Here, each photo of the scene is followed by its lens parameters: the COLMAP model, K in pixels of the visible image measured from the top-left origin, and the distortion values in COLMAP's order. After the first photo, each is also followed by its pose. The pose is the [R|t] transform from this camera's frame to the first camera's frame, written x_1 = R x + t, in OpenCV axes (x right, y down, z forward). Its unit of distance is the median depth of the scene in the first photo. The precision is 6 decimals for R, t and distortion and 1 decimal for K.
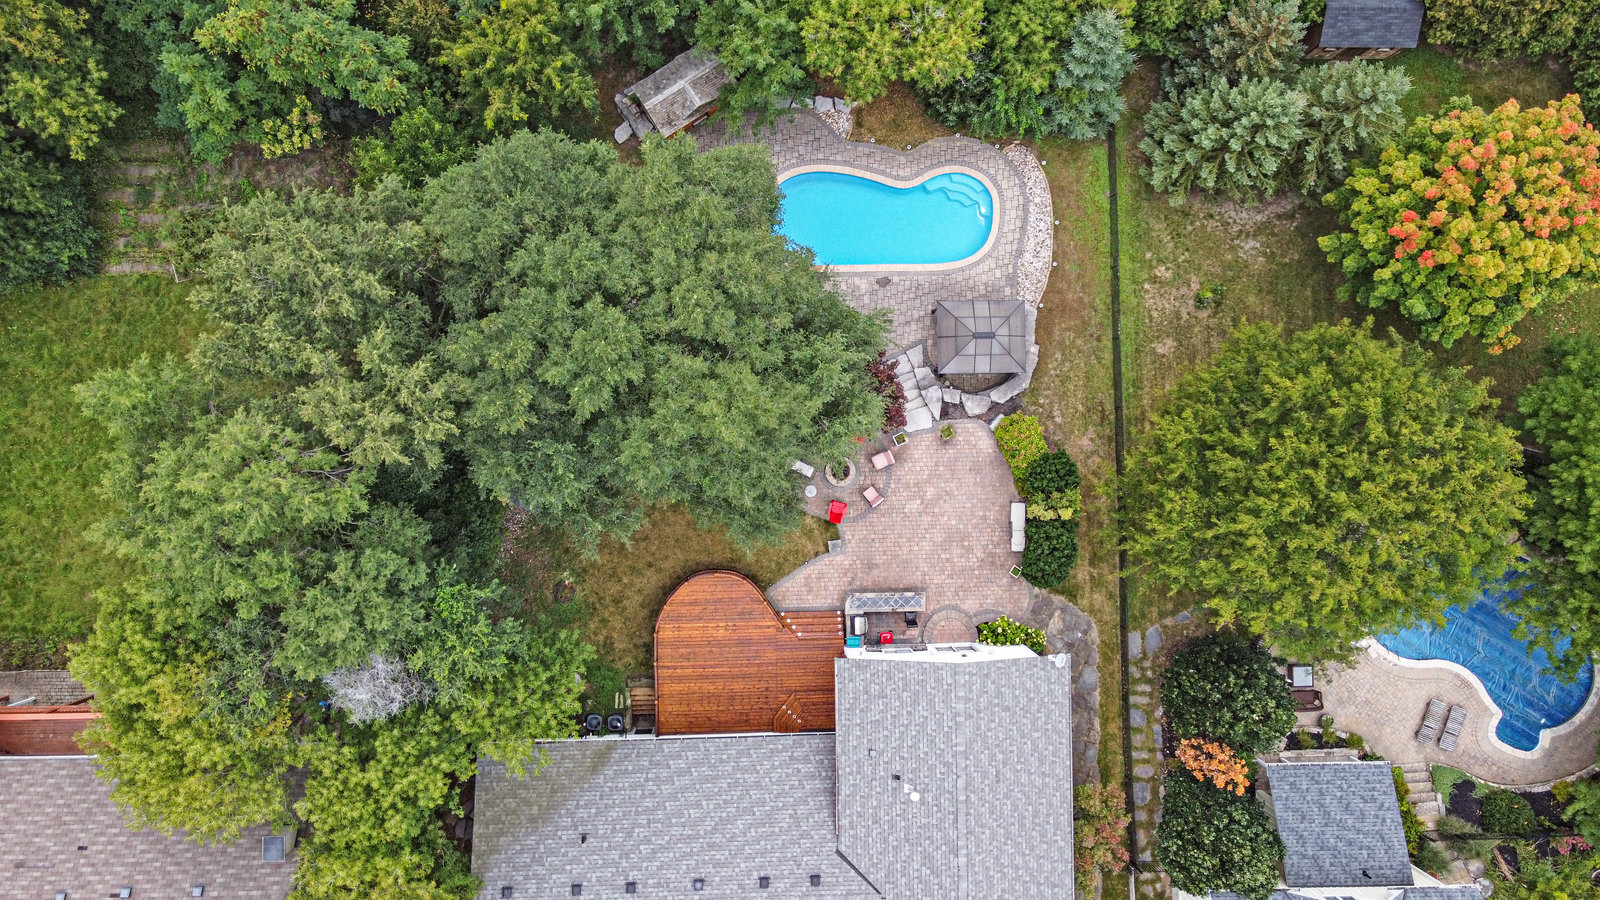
lens RADIAL K [[1218.2, 0, 800.0], [0, 1218.2, 450.0], [0, 0, 1]] dist [0.004658, 0.037776]
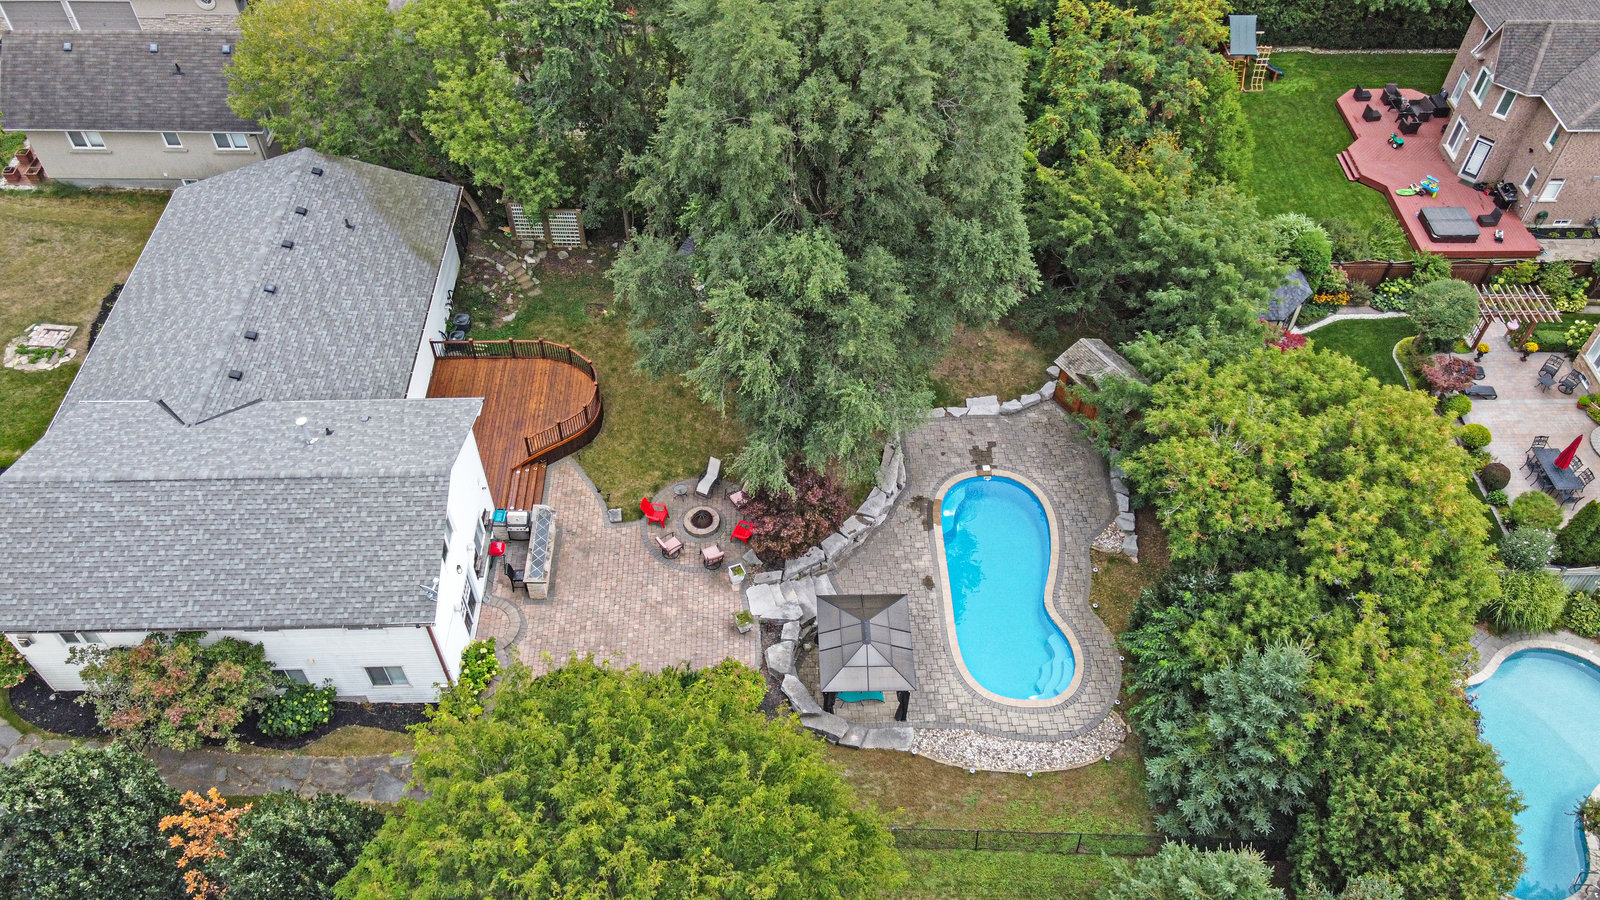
lens RADIAL K [[1218.2, 0, 800.0], [0, 1218.2, 450.0], [0, 0, 1]] dist [0.004658, 0.037776]
pose [[0.005821, 0.710120, -0.704057, 0.597055], [-0.999797, -0.009443, -0.017790, -0.035606], [-0.019281, 0.704018, 0.709920, 0.355646]]
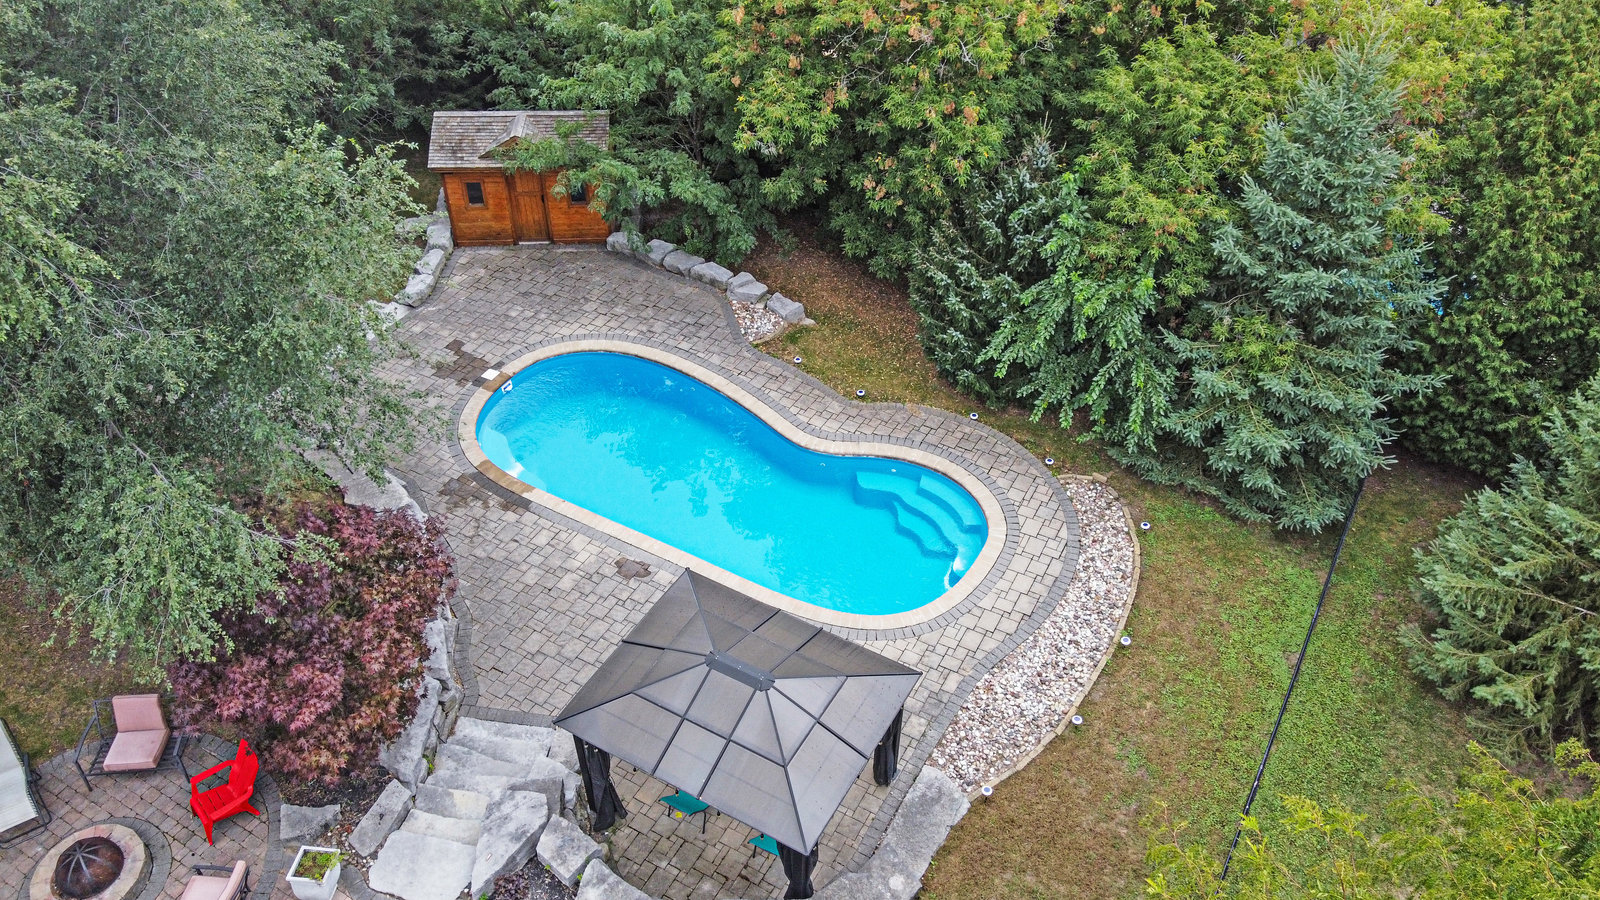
lens RADIAL K [[1218.2, 0, 800.0], [0, 1218.2, 450.0], [0, 0, 1]] dist [0.004658, 0.037776]
pose [[0.856278, 0.308329, -0.414393, 0.264247], [-0.515266, 0.565678, -0.643824, 0.060354], [0.035903, 0.764815, 0.643249, 0.740411]]
